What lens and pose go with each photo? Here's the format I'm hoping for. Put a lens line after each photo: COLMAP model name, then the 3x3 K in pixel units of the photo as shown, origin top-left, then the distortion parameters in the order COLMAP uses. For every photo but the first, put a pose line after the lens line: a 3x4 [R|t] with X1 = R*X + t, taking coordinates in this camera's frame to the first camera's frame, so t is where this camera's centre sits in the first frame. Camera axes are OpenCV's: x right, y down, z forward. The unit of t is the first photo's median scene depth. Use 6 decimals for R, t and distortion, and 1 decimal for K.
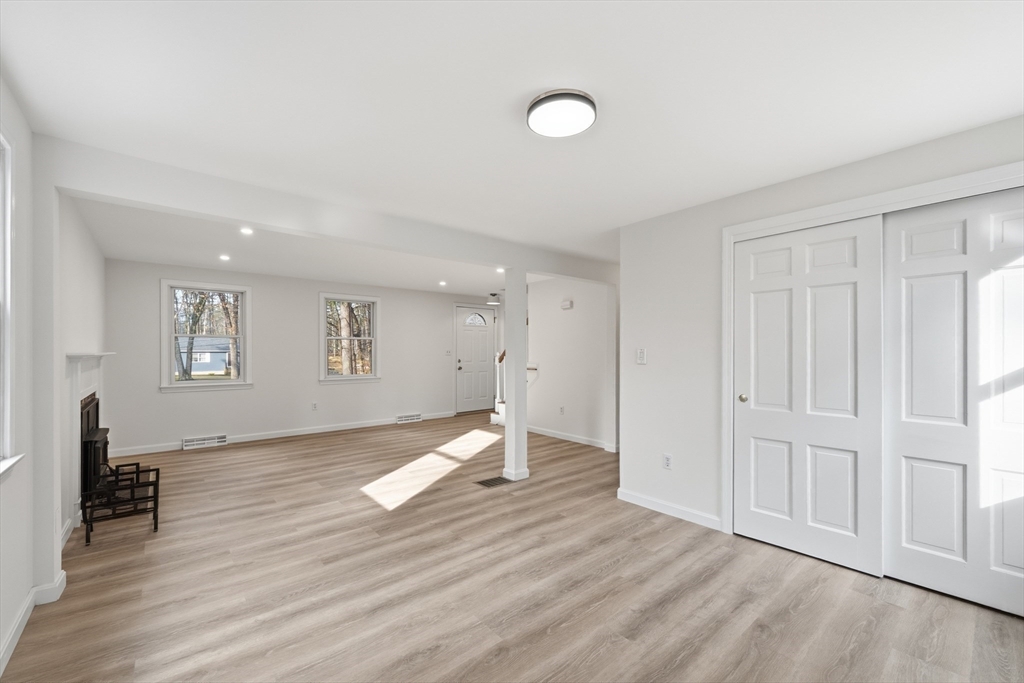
lens RADIAL K [[417.5, 0, 508.4], [0, 417.5, 348.9], [0, 0, 1]] dist [0.000614, -0.000115]
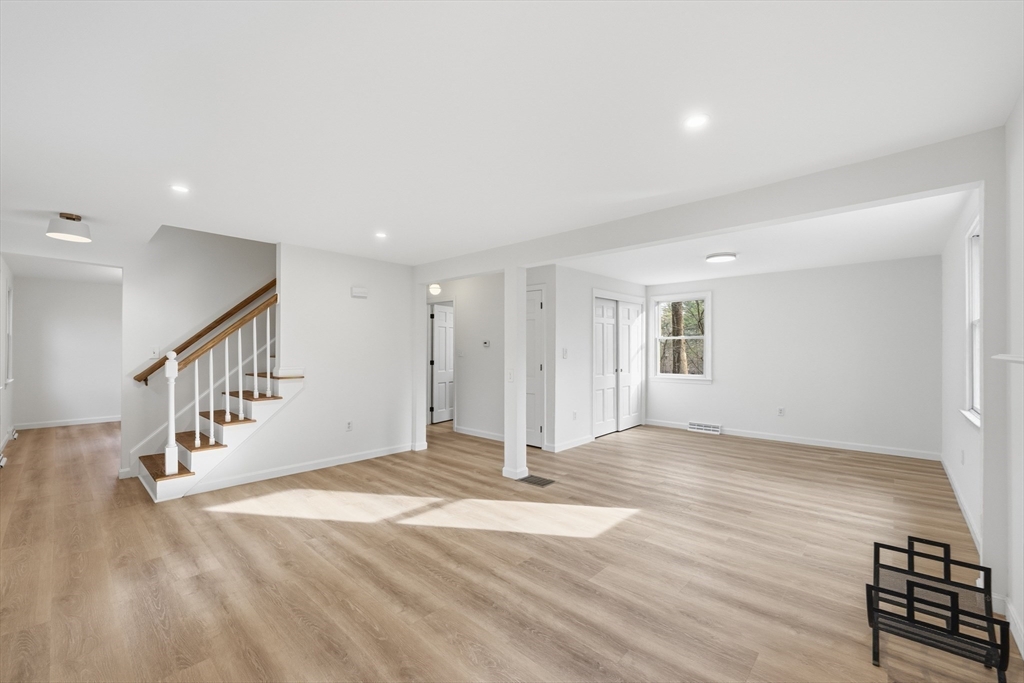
lens RADIAL K [[417.5, 0, 509.9], [0, 417.5, 342.8], [0, 0, 1]] dist [0.000614, -0.000115]
pose [[-0.131229, 0.017602, 0.991196, -1.110032], [-0.009670, 0.999772, -0.019034, 0.005262], [-0.991305, -0.012083, -0.131029, 1.291965]]
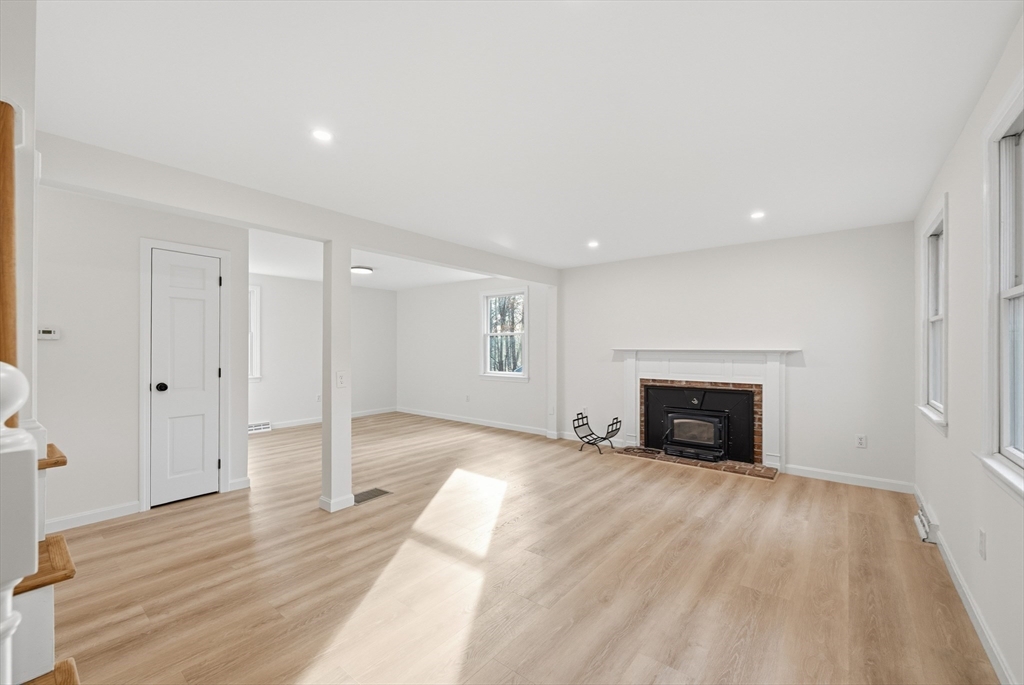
lens RADIAL K [[417.5, 0, 510.5], [0, 417.5, 349.6], [0, 0, 1]] dist [0.000614, -0.000115]
pose [[-0.979803, 0.001135, -0.199962, -0.165766], [0.001846, 0.999993, -0.003370, 0.014779], [0.199957, -0.003671, -0.979798, 2.072984]]
